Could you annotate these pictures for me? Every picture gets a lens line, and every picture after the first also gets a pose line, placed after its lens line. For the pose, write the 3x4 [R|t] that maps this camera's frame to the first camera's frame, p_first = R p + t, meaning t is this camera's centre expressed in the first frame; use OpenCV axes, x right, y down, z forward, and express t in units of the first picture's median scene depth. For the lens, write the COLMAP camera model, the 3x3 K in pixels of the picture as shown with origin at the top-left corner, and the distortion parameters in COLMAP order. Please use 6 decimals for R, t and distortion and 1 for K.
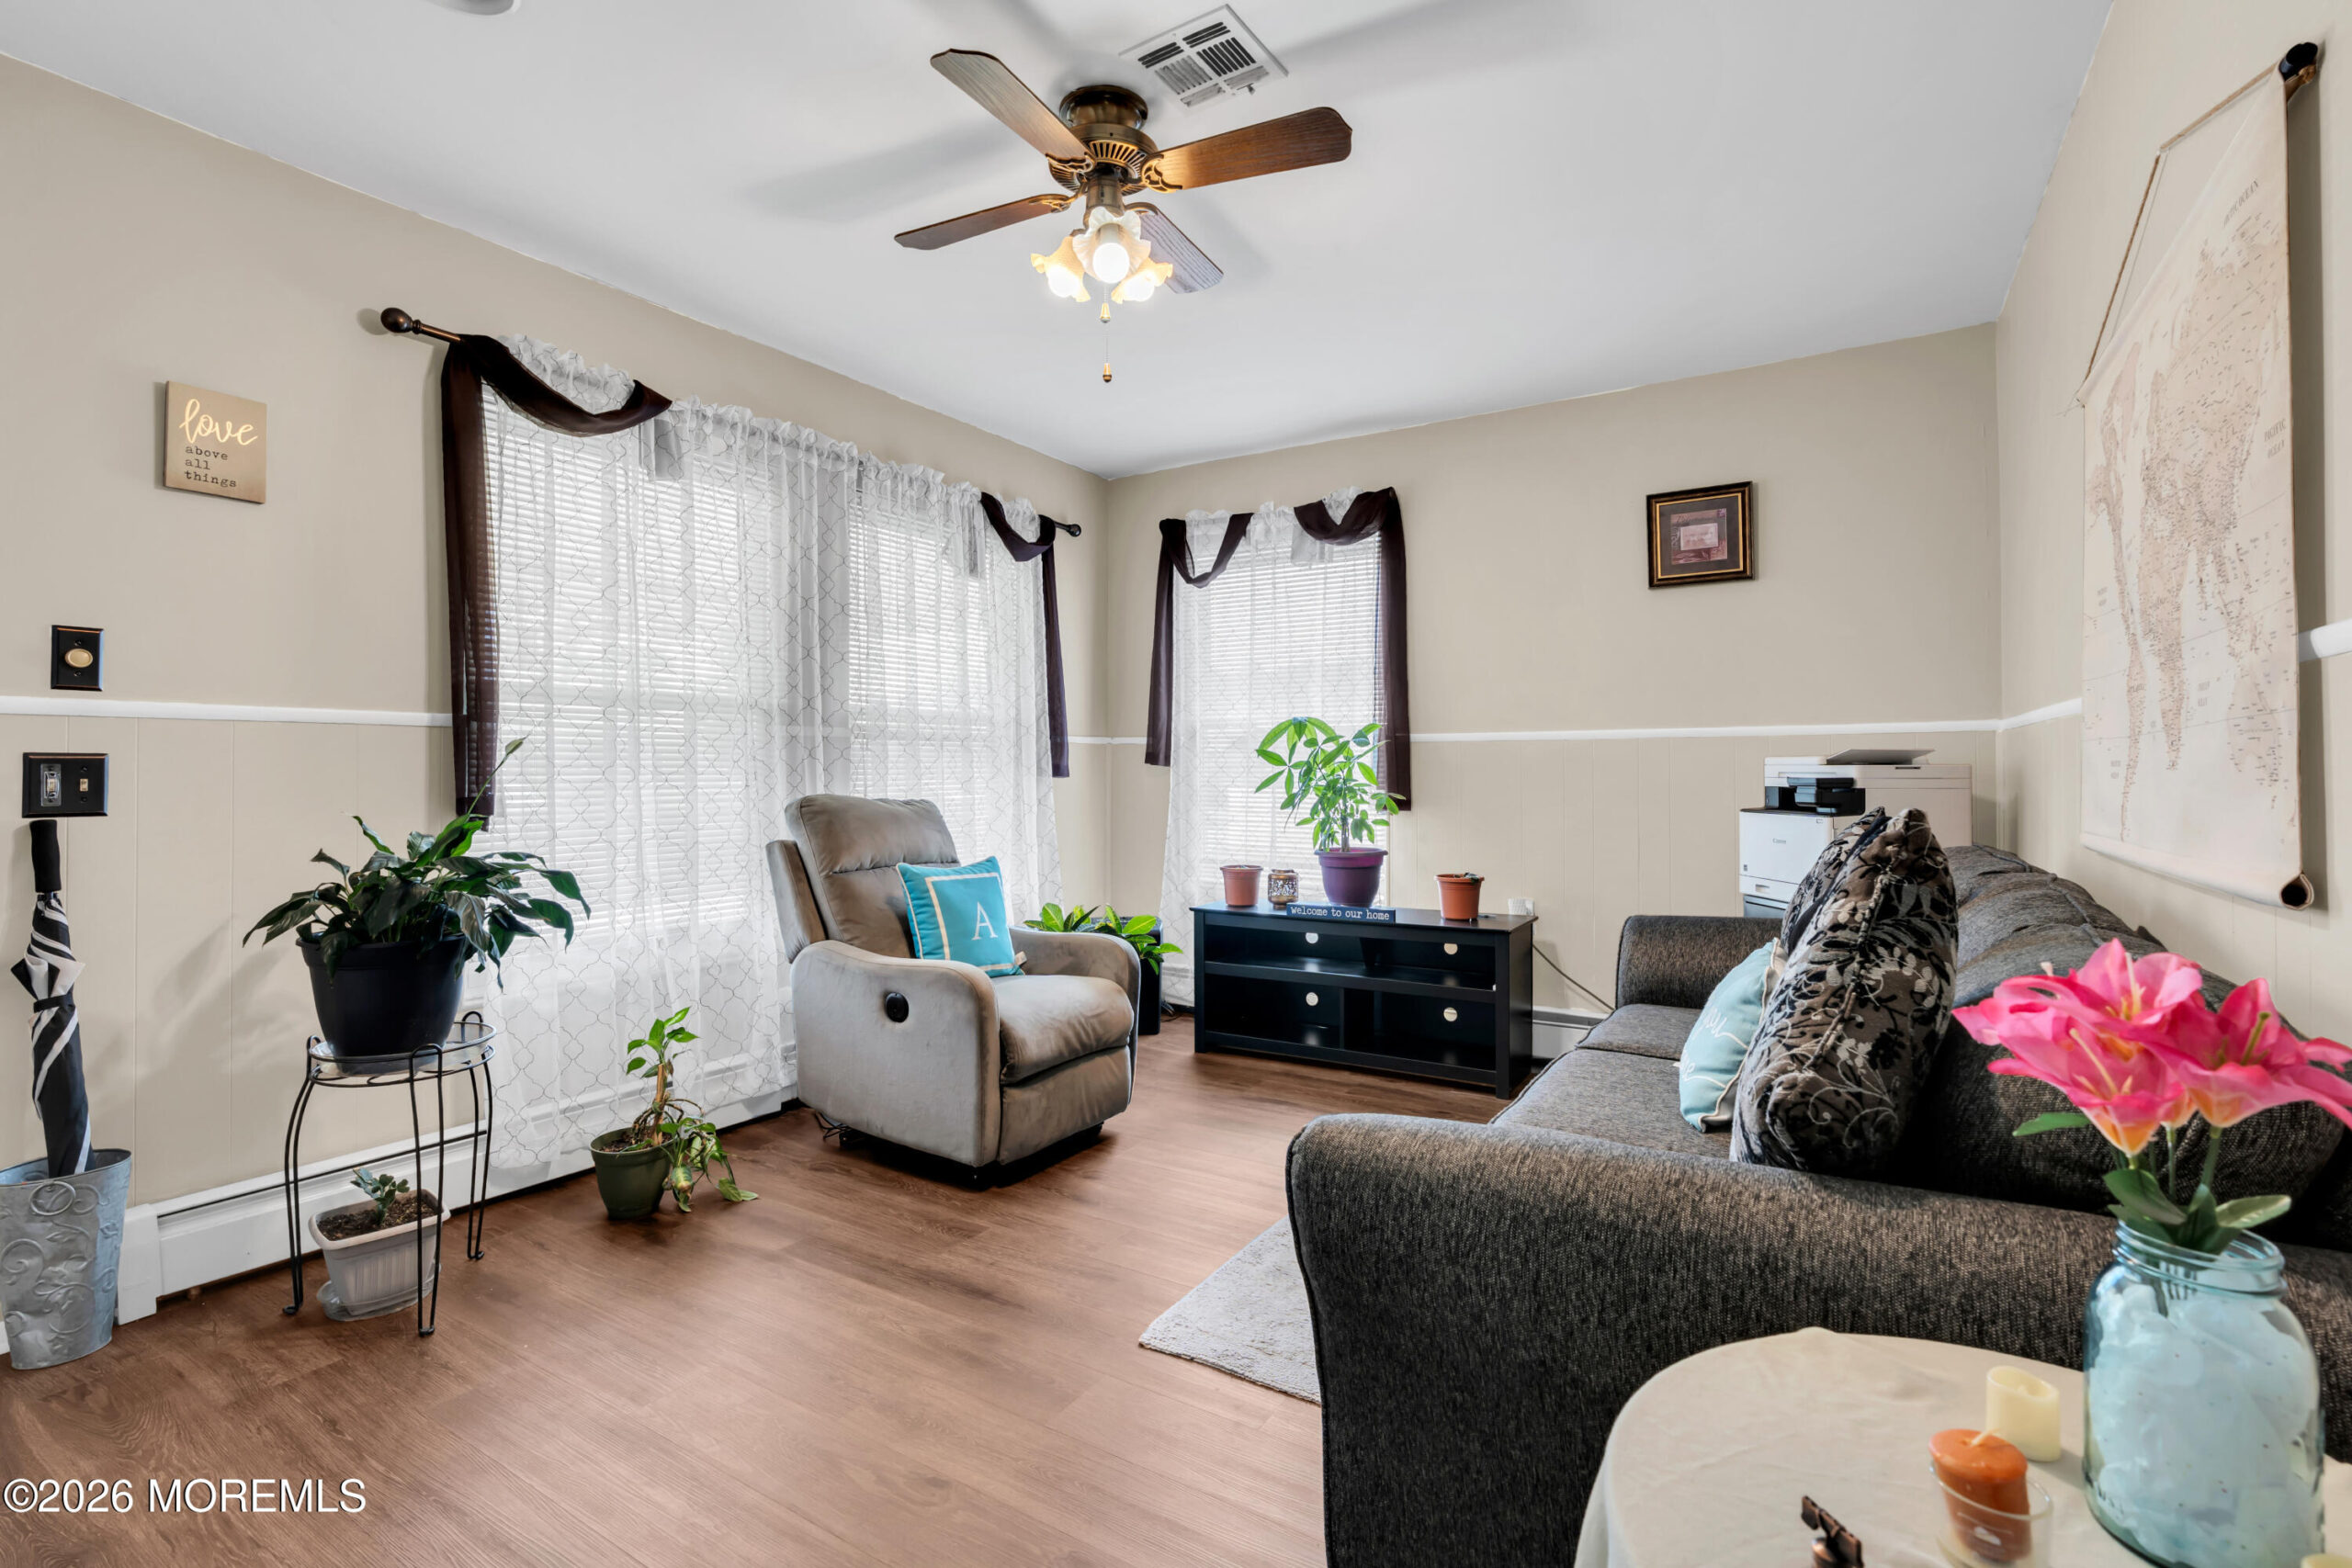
lens RADIAL K [[1064.5, 0, 1167.3], [0, 1064.5, 765.8], [0, 0, 1]] dist [-0.011512, 0.003312]
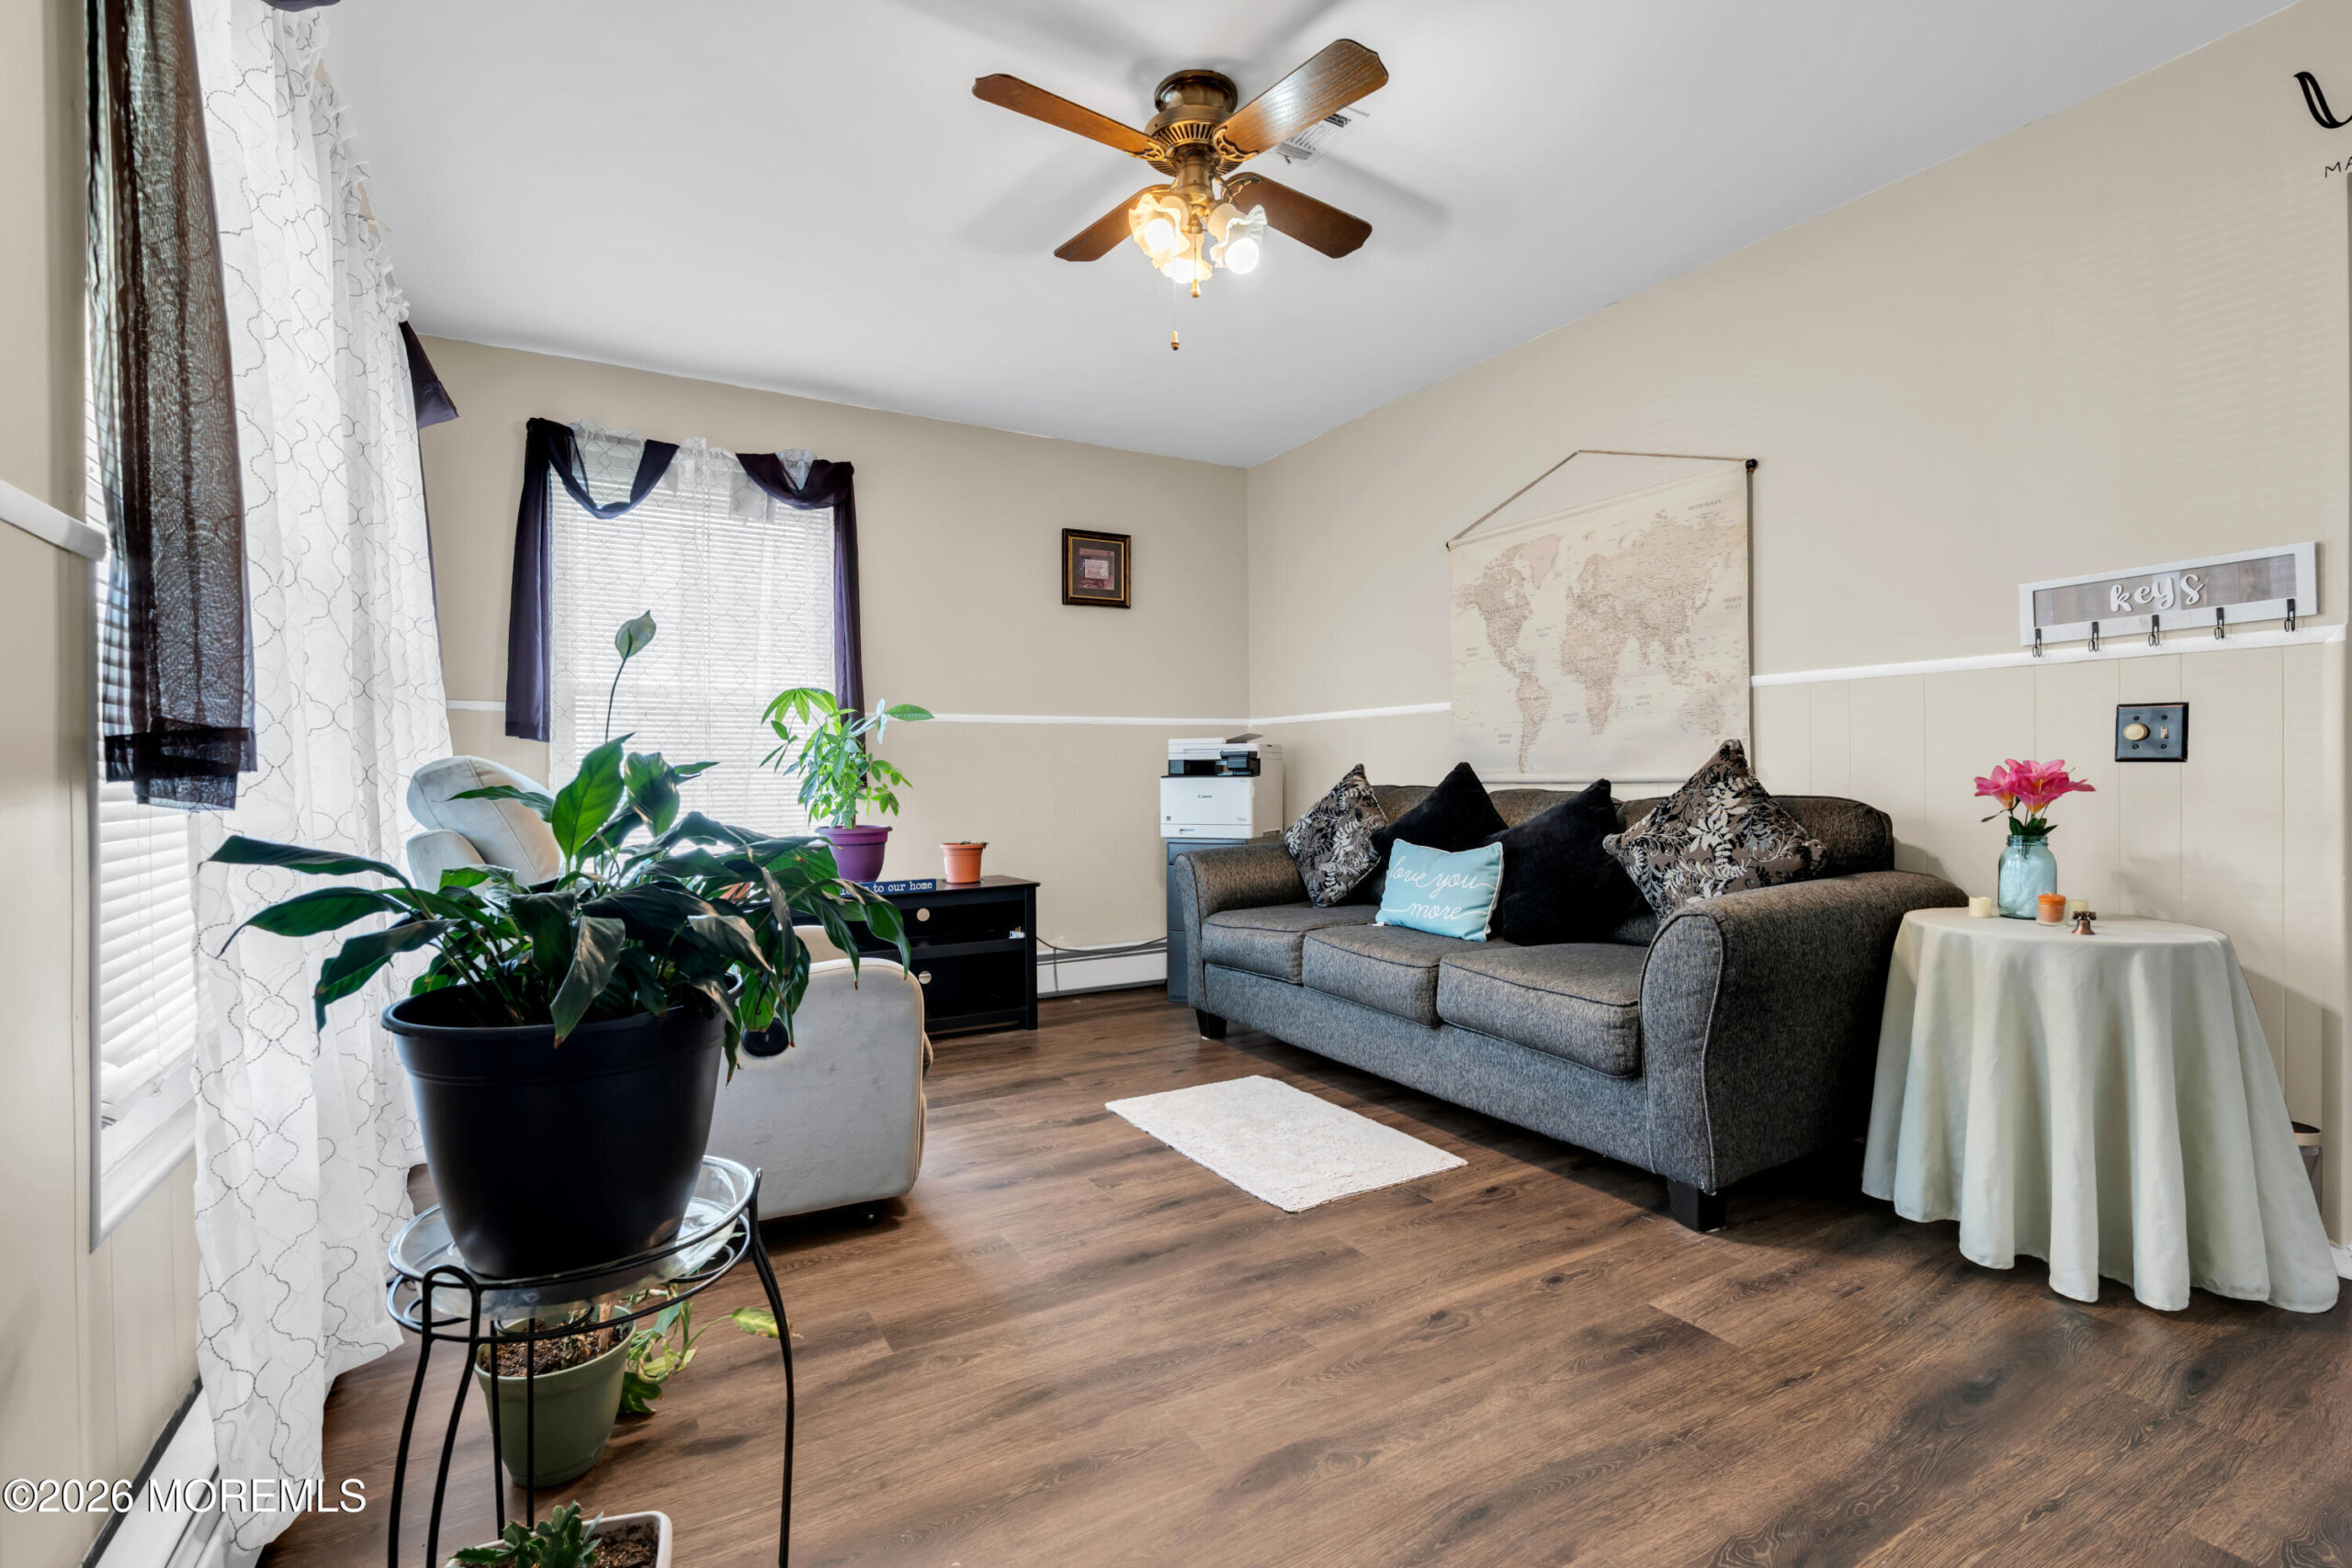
lens RADIAL K [[1064.5, 0, 1159.6], [0, 1064.5, 791.2], [0, 0, 1]] dist [-0.011512, 0.003312]
pose [[0.465404, -0.015786, 0.884958, -0.682565], [0.004890, 0.999872, 0.015263, 0.039417], [-0.885085, -0.002776, 0.465422, 0.360075]]
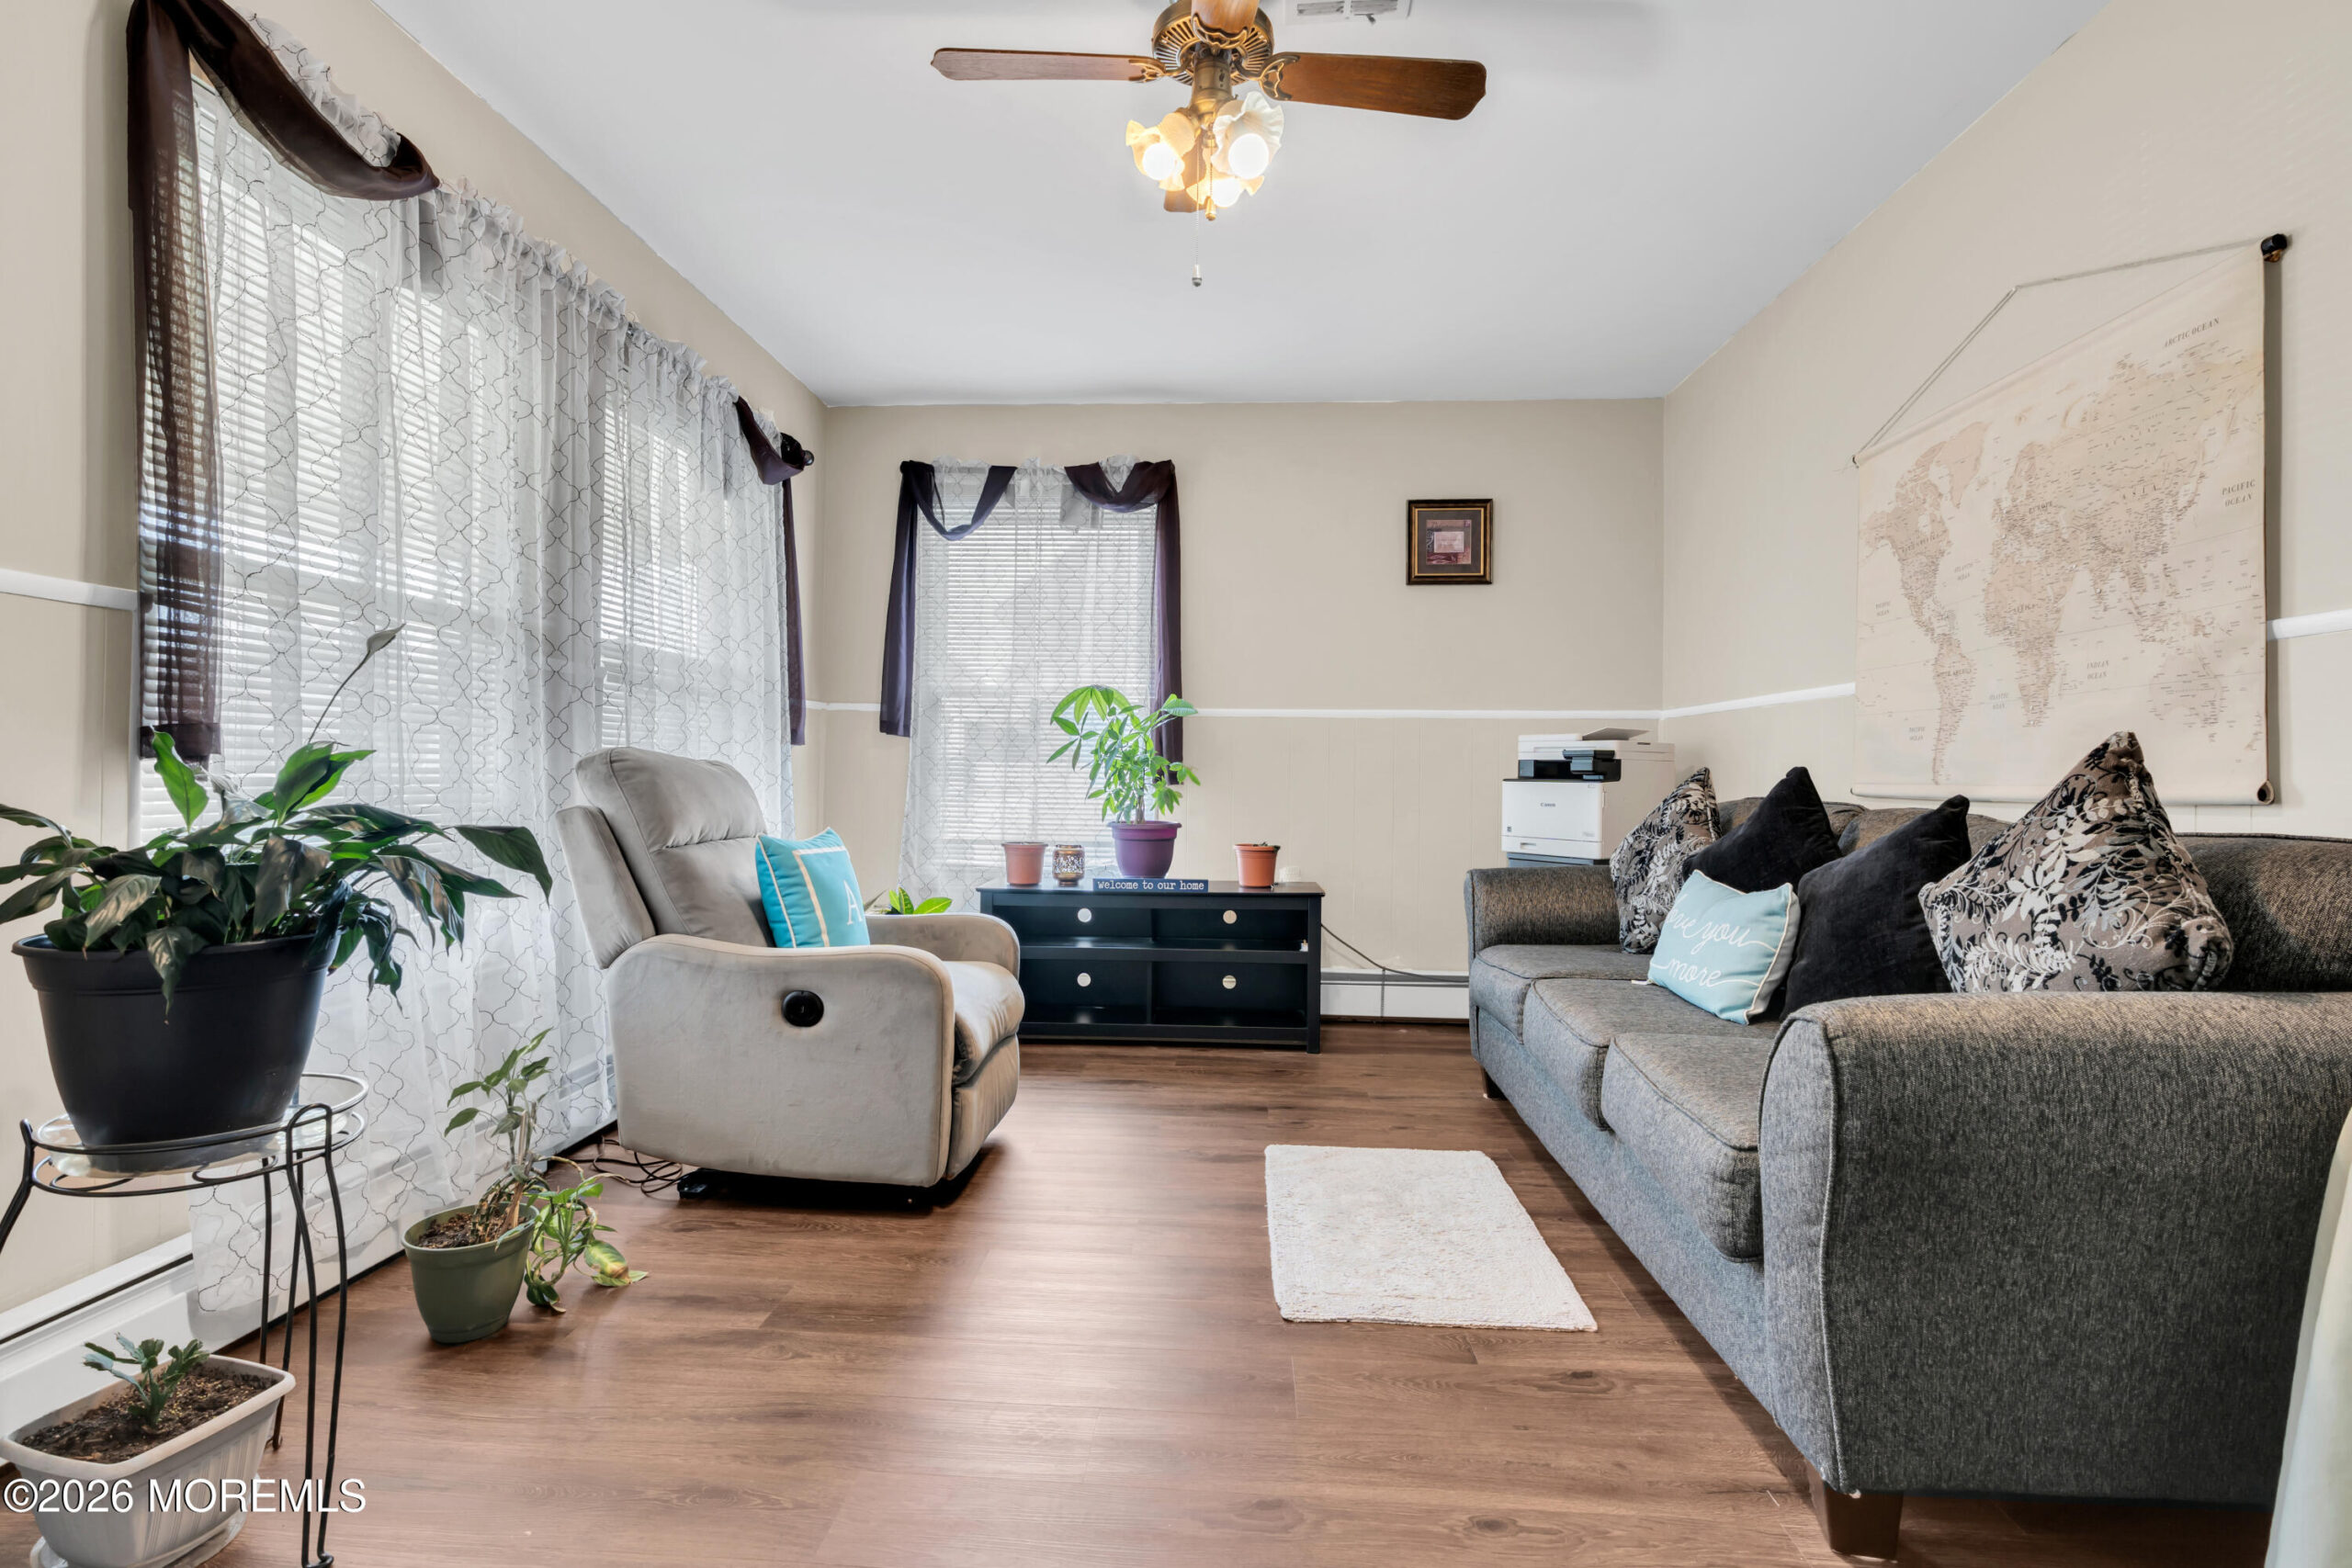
lens RADIAL K [[1088.6, 0, 1162.4], [0, 1088.6, 772.7], [0, 0, 1]] dist [-0.013586, 0.005411]
pose [[0.879282, 0.012627, 0.476134, -0.355453], [-0.015343, 0.999881, 0.001817, 0.037798], [-0.476054, -0.008903, 0.879371, 0.130647]]
